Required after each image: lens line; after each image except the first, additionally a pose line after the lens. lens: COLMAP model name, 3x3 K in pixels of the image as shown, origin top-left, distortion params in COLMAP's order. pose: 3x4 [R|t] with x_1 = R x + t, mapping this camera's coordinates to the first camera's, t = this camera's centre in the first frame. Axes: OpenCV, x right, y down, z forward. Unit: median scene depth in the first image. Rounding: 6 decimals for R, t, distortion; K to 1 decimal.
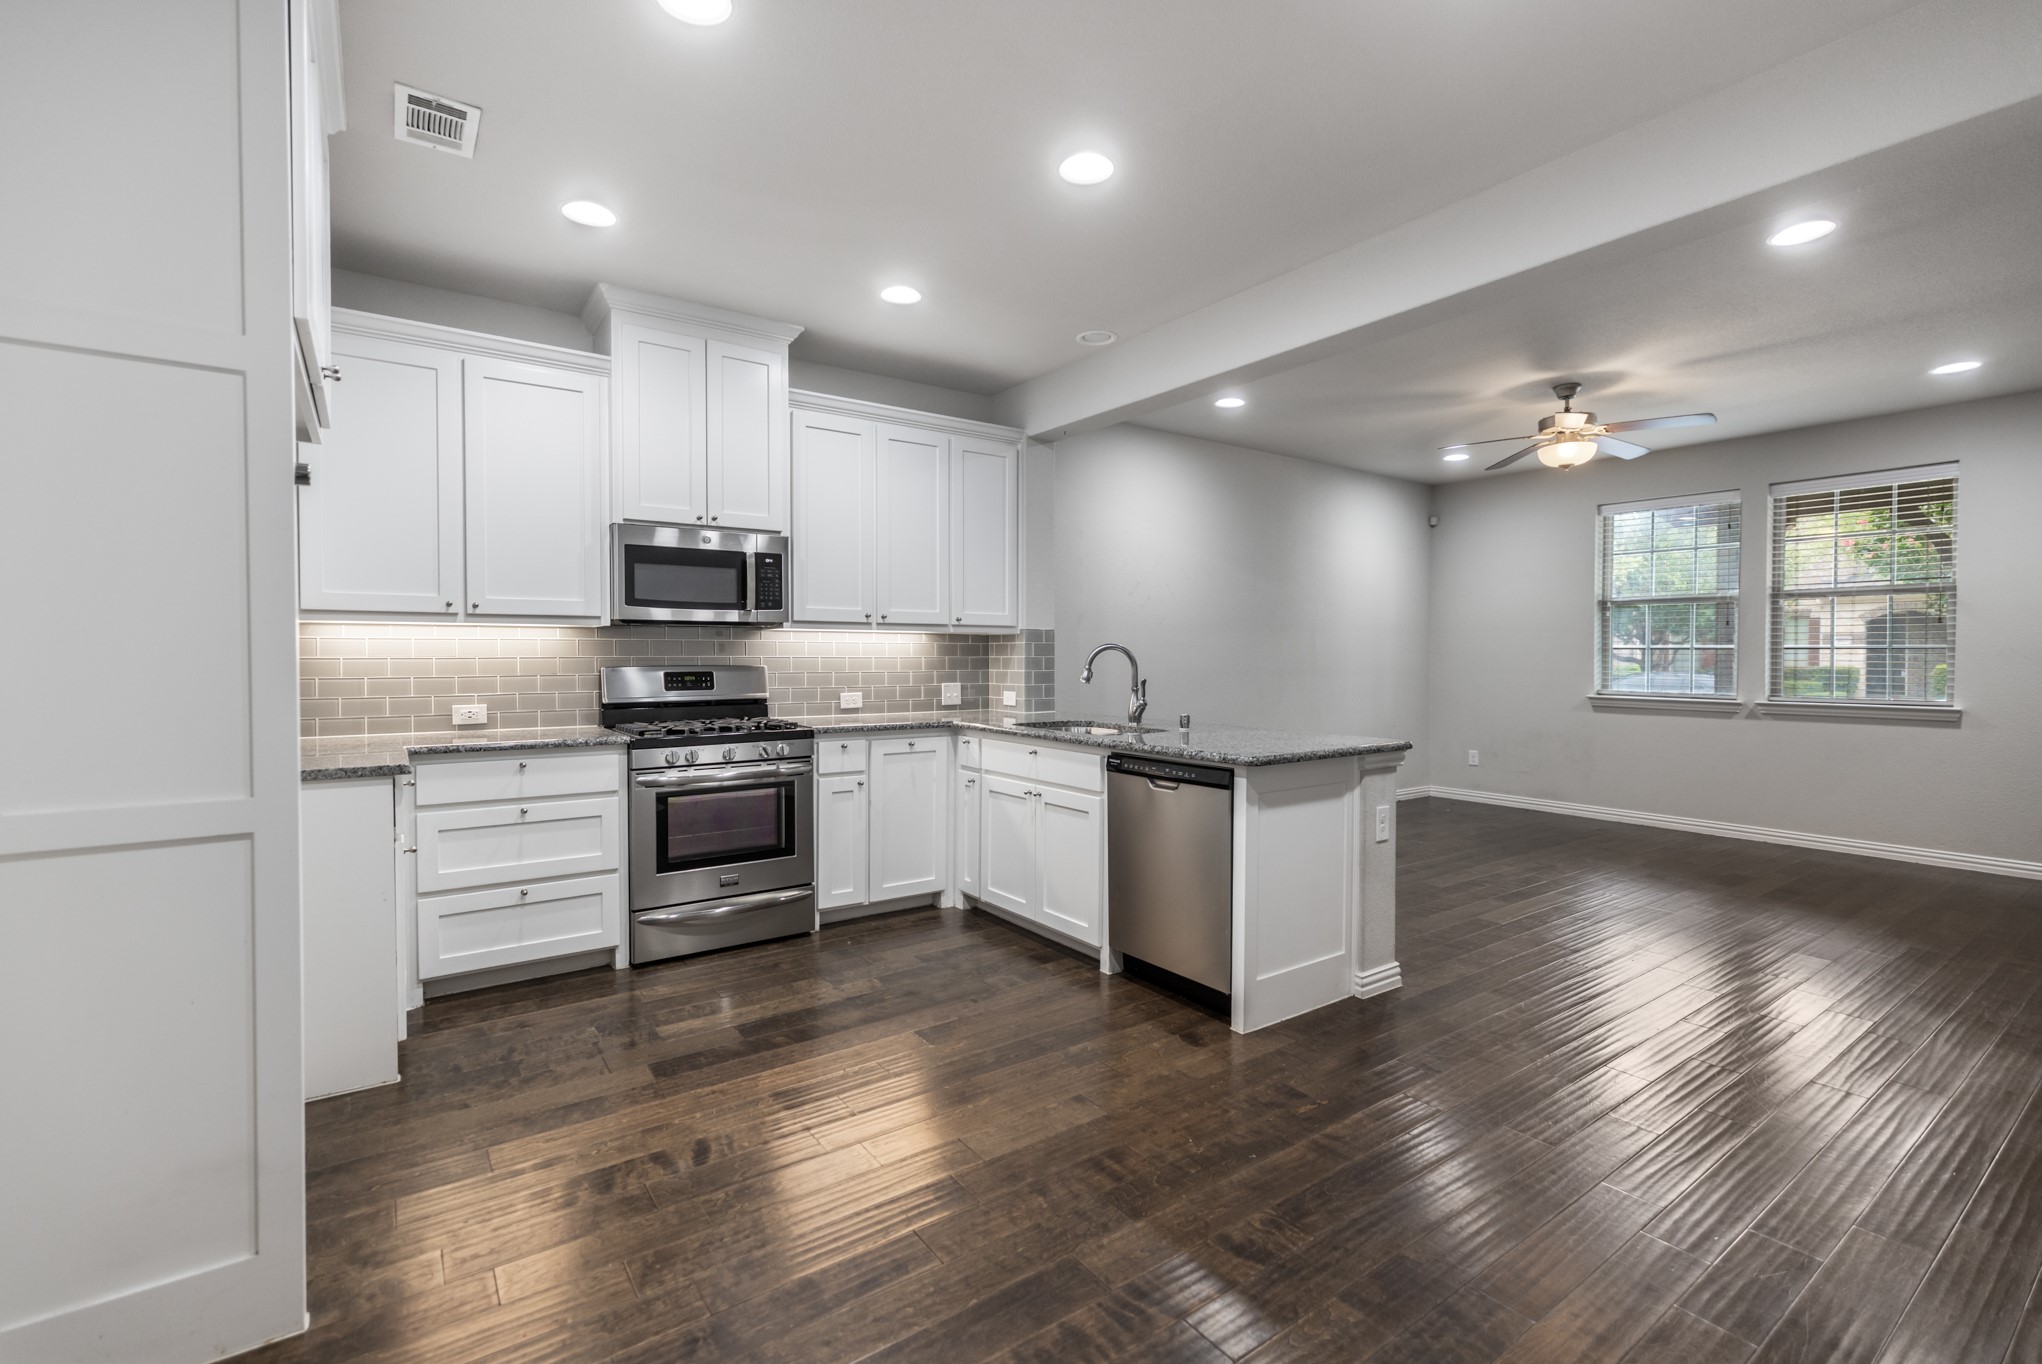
lens RADIAL K [[888.8, 0, 1002.5], [0, 888.8, 663.2], [0, 0, 1]] dist [-0.002634, 0.002089]
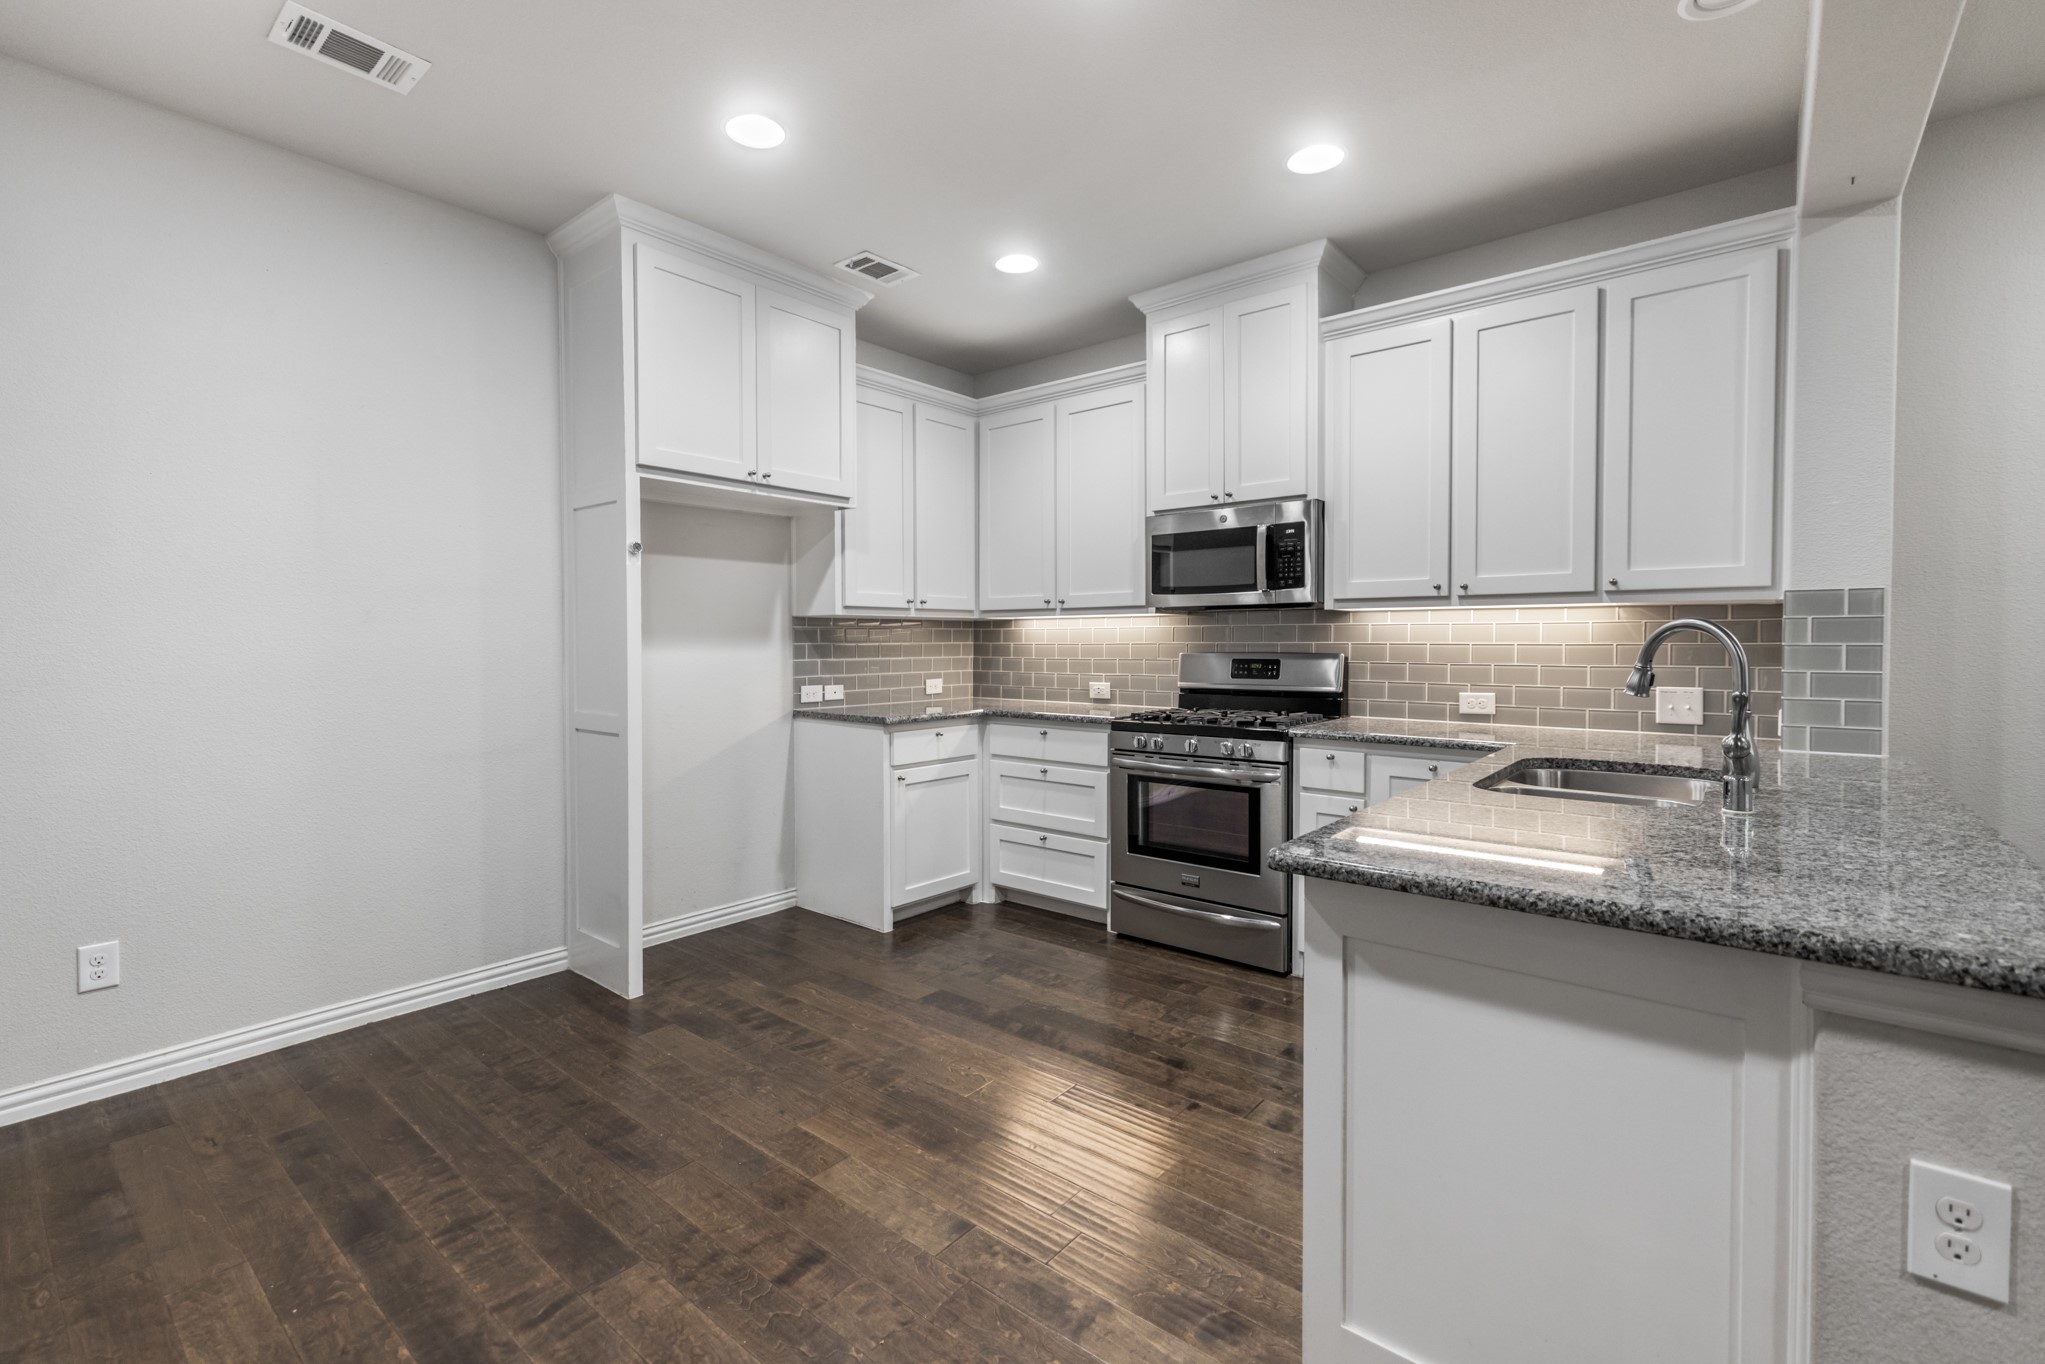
lens RADIAL K [[890.1, 0, 994.4], [0, 890.1, 656.3], [0, 0, 1]] dist [-0.002634, 0.002089]
pose [[0.257946, 0.016080, -0.966026, 0.521427], [-0.004639, 0.999871, 0.015405, -0.006921], [0.966148, 0.000508, 0.257987, 0.525821]]
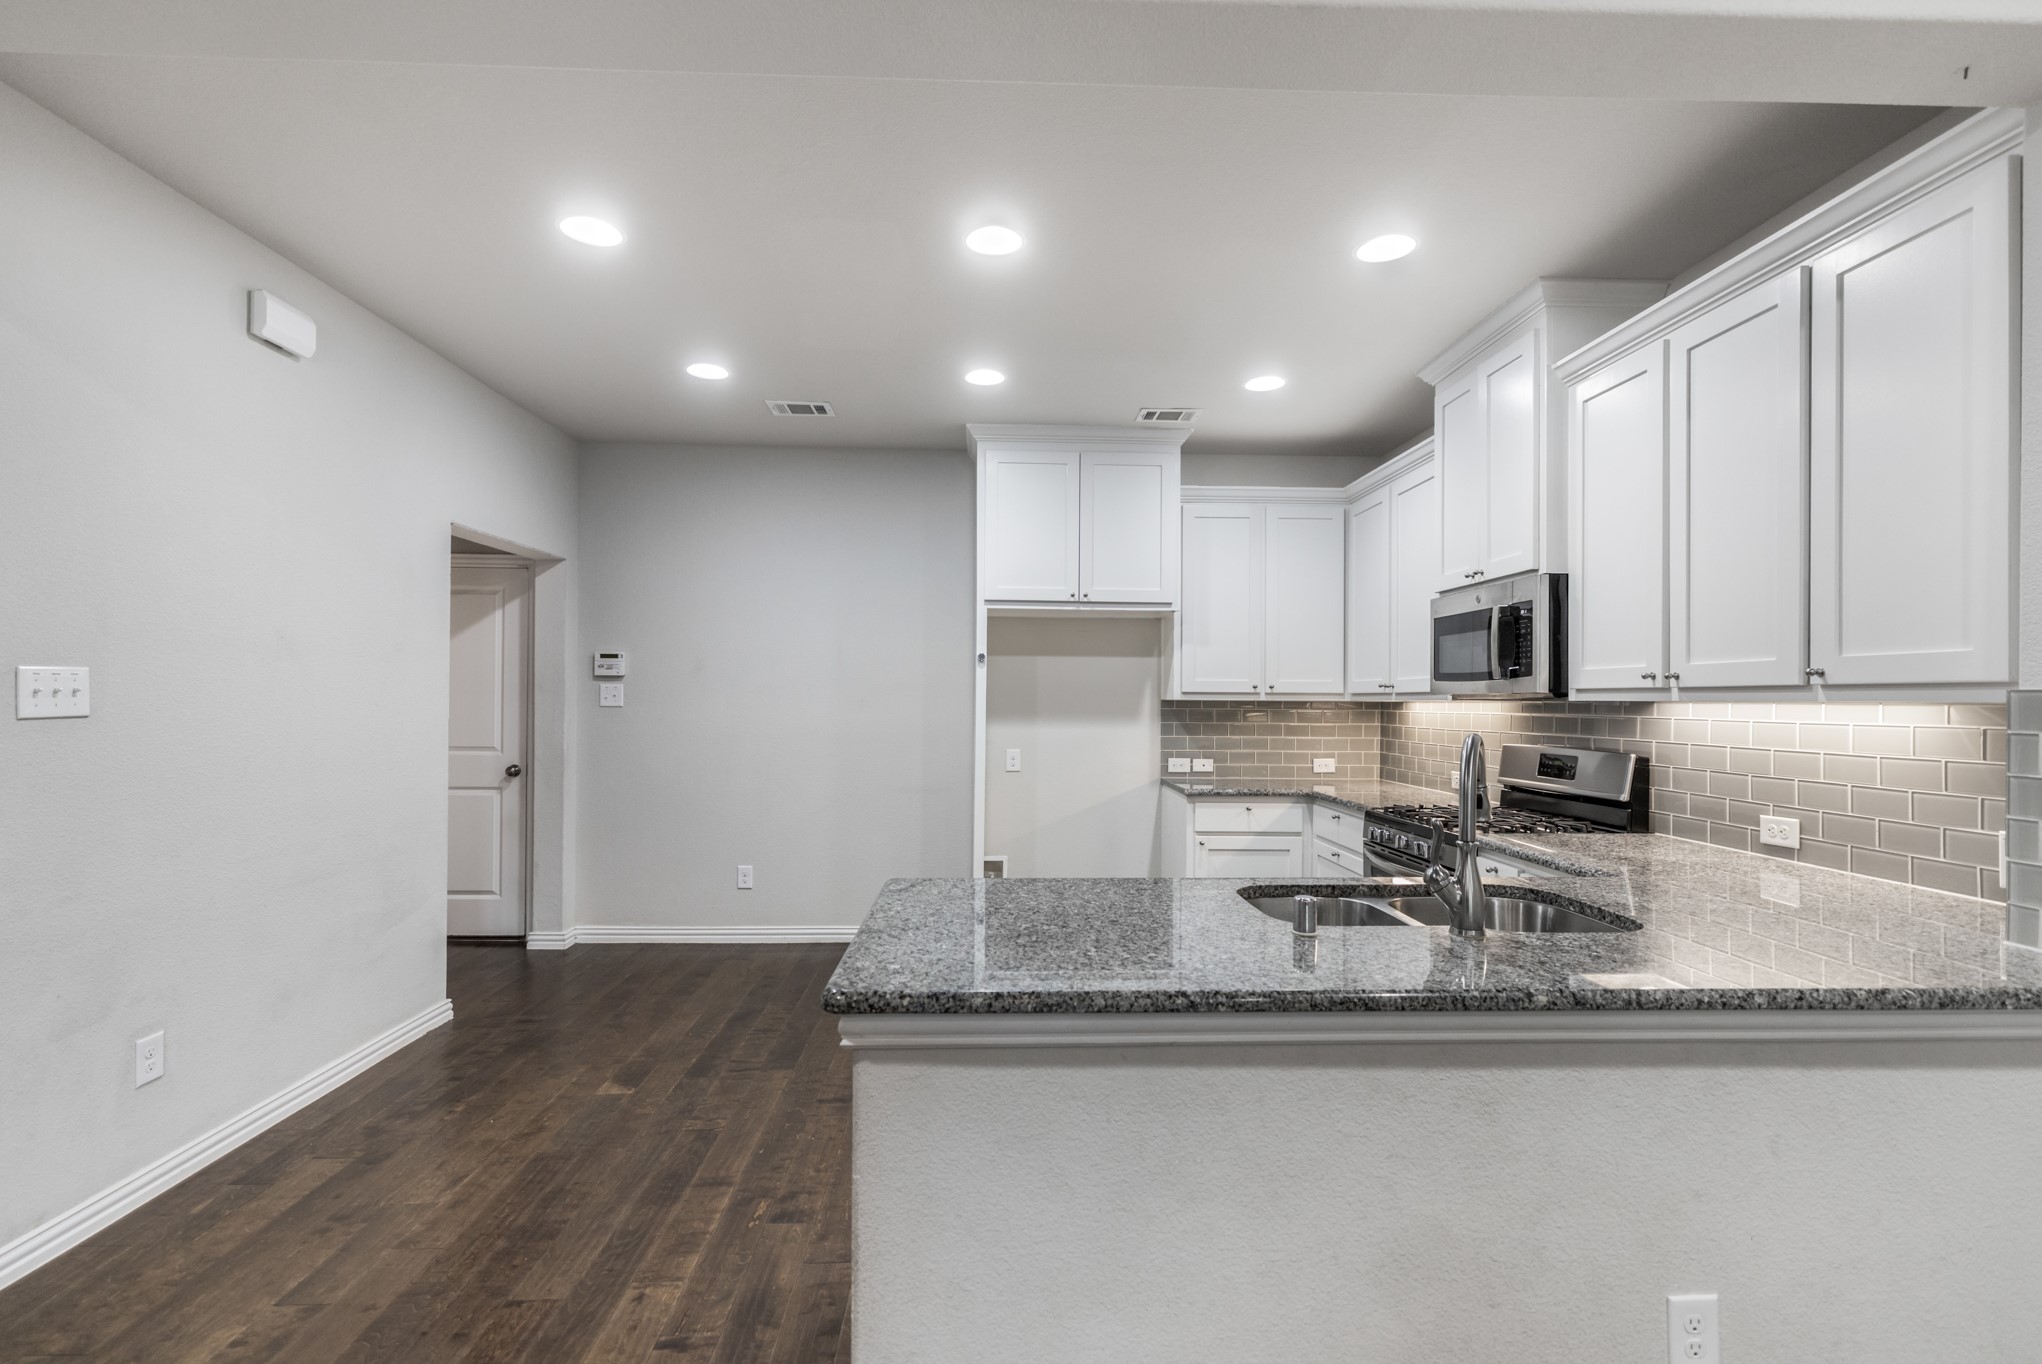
lens RADIAL K [[904.8, 0, 1024.2], [0, 904.8, 692.6], [0, 0, 1]] dist [-0.002099, 0.001514]
pose [[-0.530221, -0.011624, -0.847780, 0.643252], [-0.014128, 0.999888, -0.004874, -0.038798], [0.847742, 0.009393, -0.530326, 1.097968]]
